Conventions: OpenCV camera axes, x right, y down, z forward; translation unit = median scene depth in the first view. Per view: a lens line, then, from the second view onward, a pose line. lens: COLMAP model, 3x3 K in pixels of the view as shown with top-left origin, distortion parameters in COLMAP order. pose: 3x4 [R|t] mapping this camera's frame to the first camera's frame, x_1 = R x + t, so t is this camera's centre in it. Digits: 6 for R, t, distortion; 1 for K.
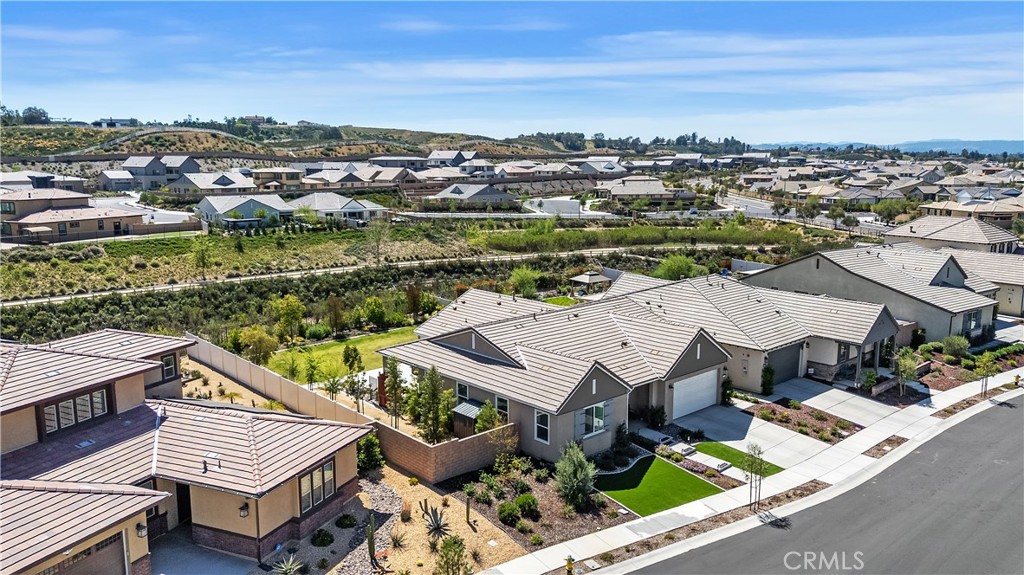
lens RADIAL K [[758.6, 0, 516.9], [0, 758.6, 287.3], [0, 0, 1]] dist [0.039514, -0.008596]
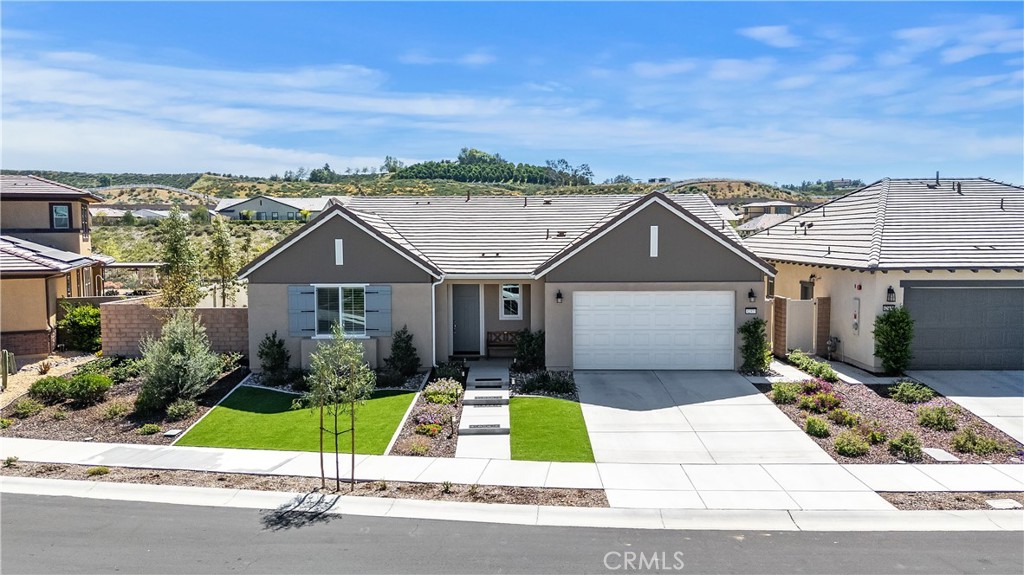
lens RADIAL K [[758.6, 0, 516.9], [0, 758.6, 287.3], [0, 0, 1]] dist [0.039514, -0.008596]
pose [[0.725391, 0.043731, -0.686947, 0.189094], [-0.110647, 0.992410, -0.053662, 0.055285], [0.679386, 0.114934, 0.724724, 0.215238]]
